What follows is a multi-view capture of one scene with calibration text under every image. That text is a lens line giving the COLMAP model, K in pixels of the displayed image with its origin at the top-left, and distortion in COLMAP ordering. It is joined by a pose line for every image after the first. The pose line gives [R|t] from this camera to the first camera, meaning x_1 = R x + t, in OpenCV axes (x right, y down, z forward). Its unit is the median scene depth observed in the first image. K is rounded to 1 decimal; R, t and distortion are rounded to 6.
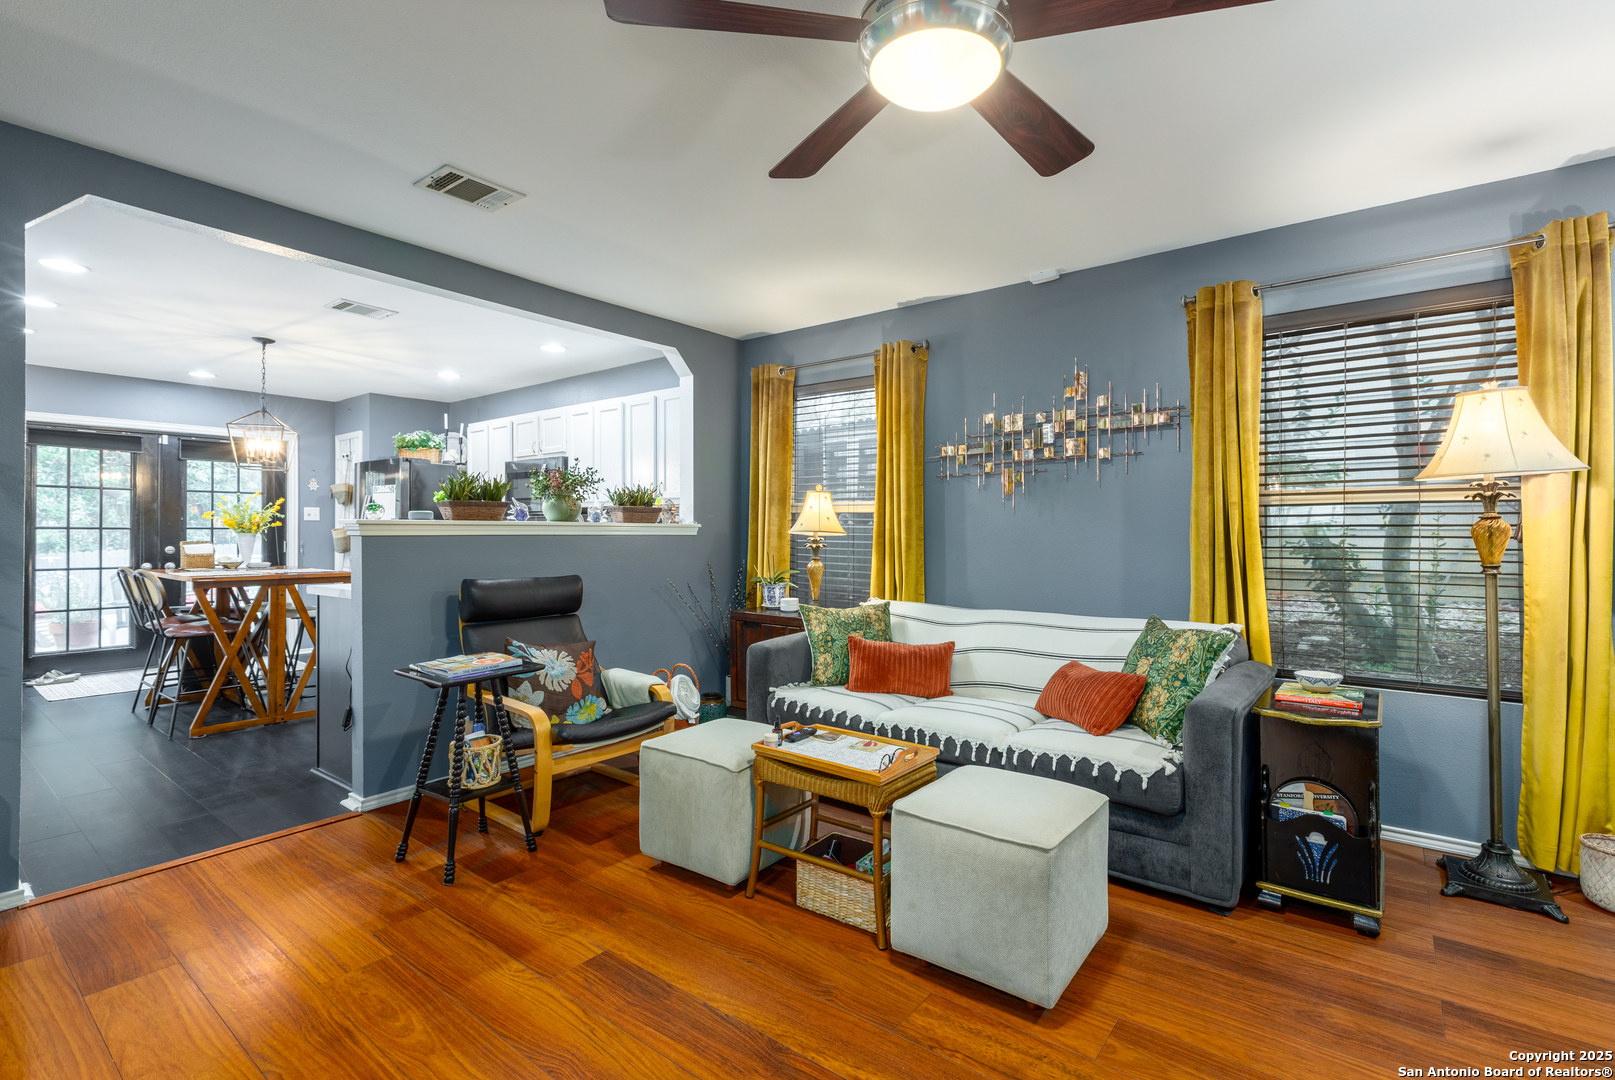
lens RADIAL K [[733.3, 0, 832.7], [0, 733.3, 534.1], [0, 0, 1]] dist [-0.001331, 0.000420]
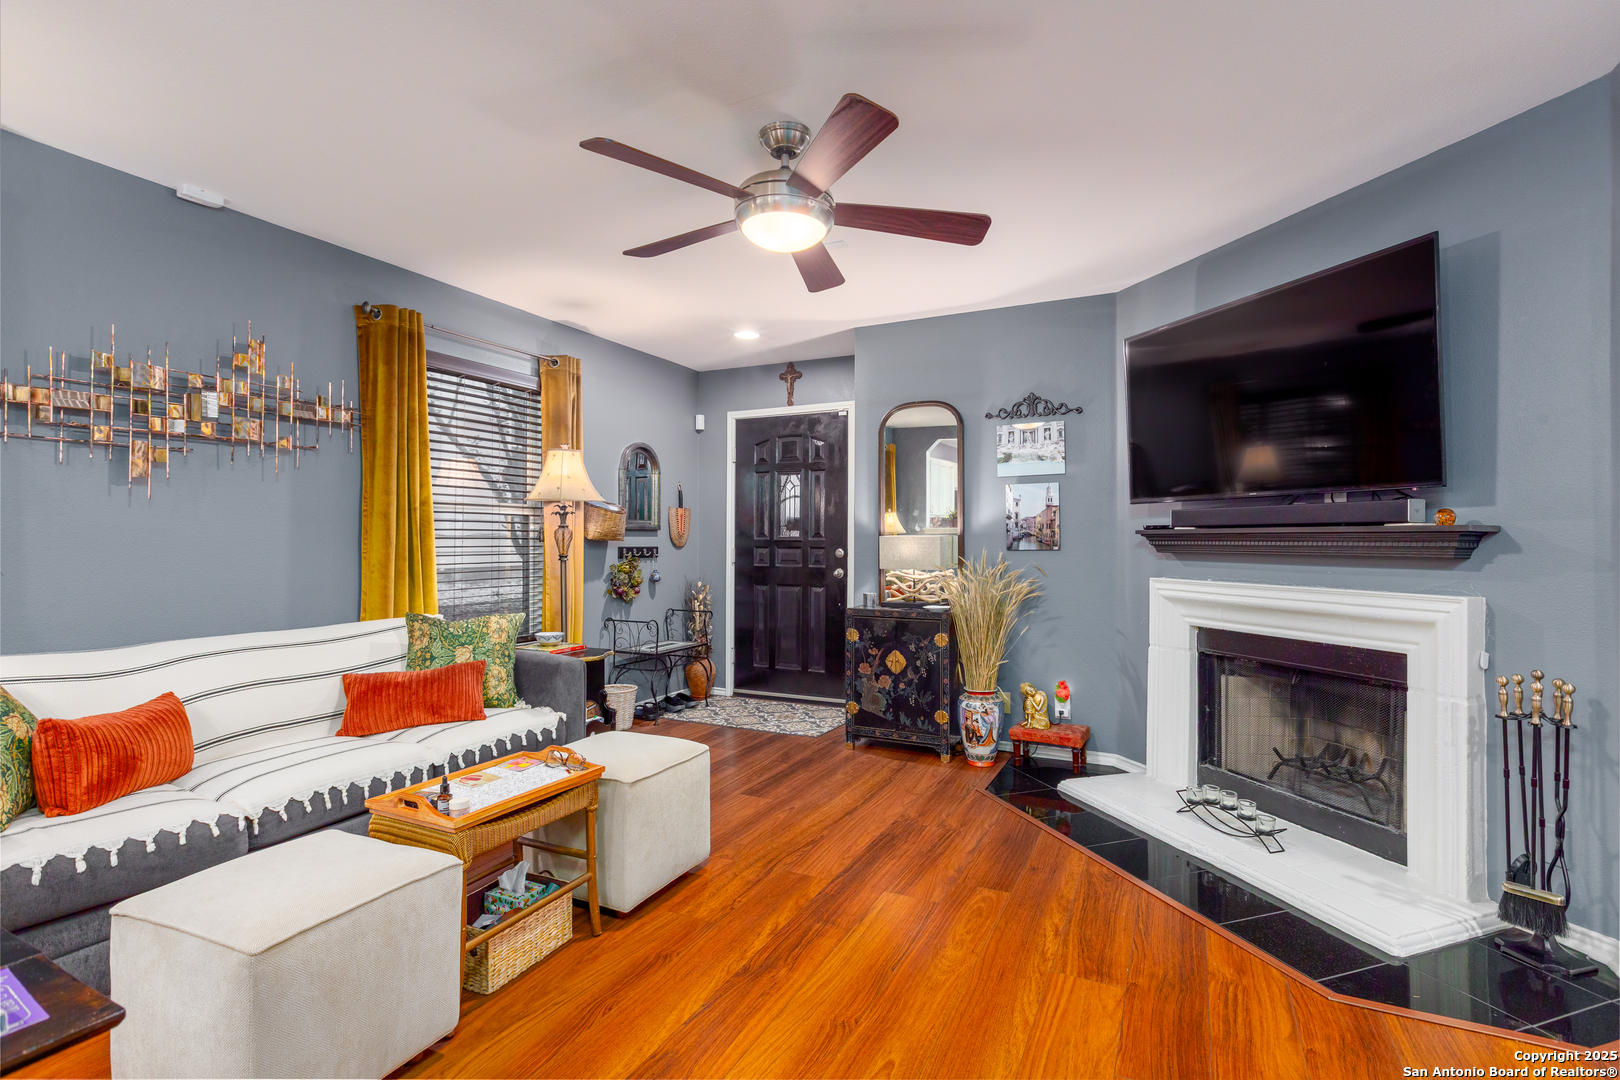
lens RADIAL K [[764.4, 0, 807.5], [0, 764.4, 535.5], [0, 0, 1]] dist [-0.001018, -0.001001]
pose [[-0.186602, 0.005300, 0.982421, -0.640180], [-0.001435, 0.999983, -0.005667, 0.004686], [-0.982435, -0.002467, -0.186591, 0.555809]]
